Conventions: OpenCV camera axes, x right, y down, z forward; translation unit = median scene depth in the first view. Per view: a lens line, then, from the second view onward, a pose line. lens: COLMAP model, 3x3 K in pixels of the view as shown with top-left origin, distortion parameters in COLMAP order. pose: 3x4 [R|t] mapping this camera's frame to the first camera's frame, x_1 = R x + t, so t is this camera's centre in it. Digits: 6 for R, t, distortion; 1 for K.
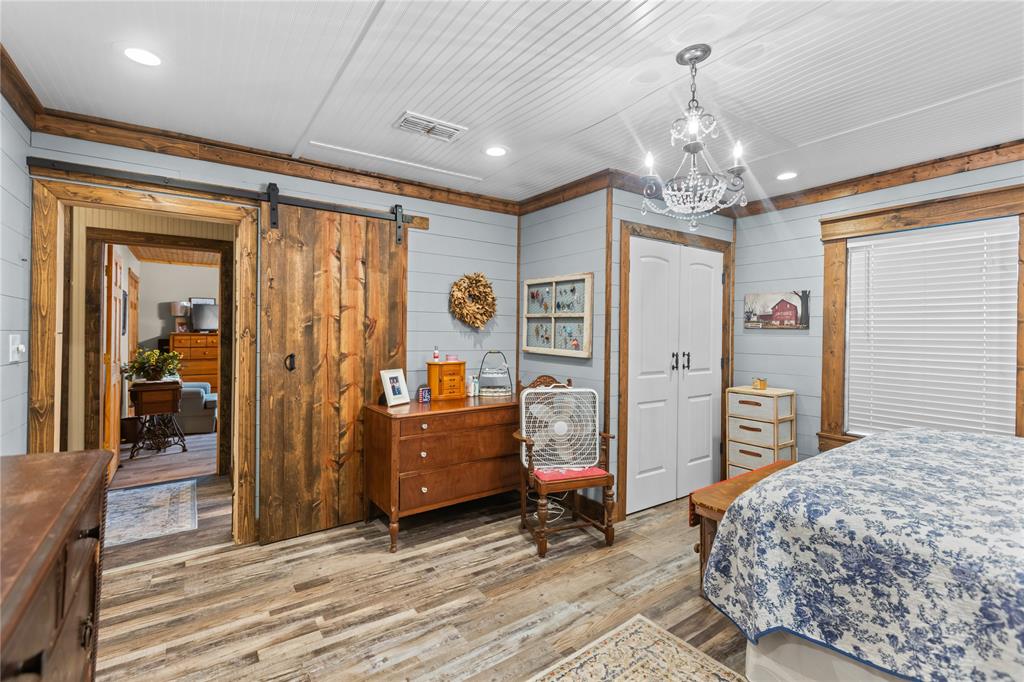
lens RADIAL K [[469.4, 0, 509.5], [0, 469.4, 335.1], [0, 0, 1]] dist [0.002404, -0.000171]
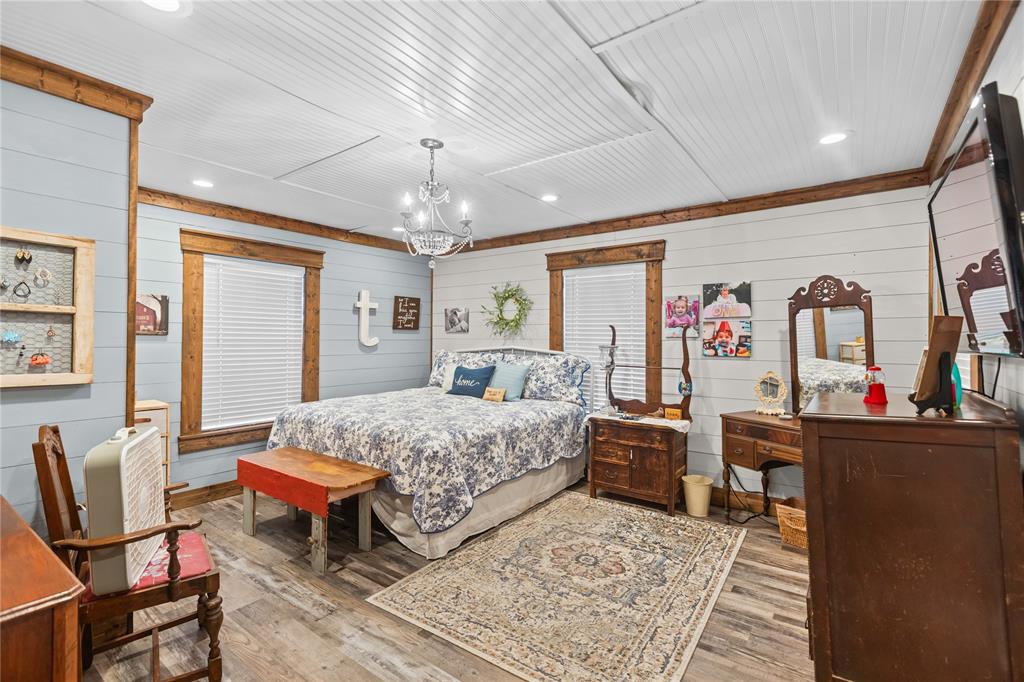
lens RADIAL K [[469.4, 0, 513.2], [0, 469.4, 343.2], [0, 0, 1]] dist [0.002404, -0.000171]
pose [[-0.333973, -0.015237, 0.942459, -0.576782], [0.003227, 0.999845, 0.017308, -0.011268], [-0.942577, 0.008821, -0.333872, 0.699987]]
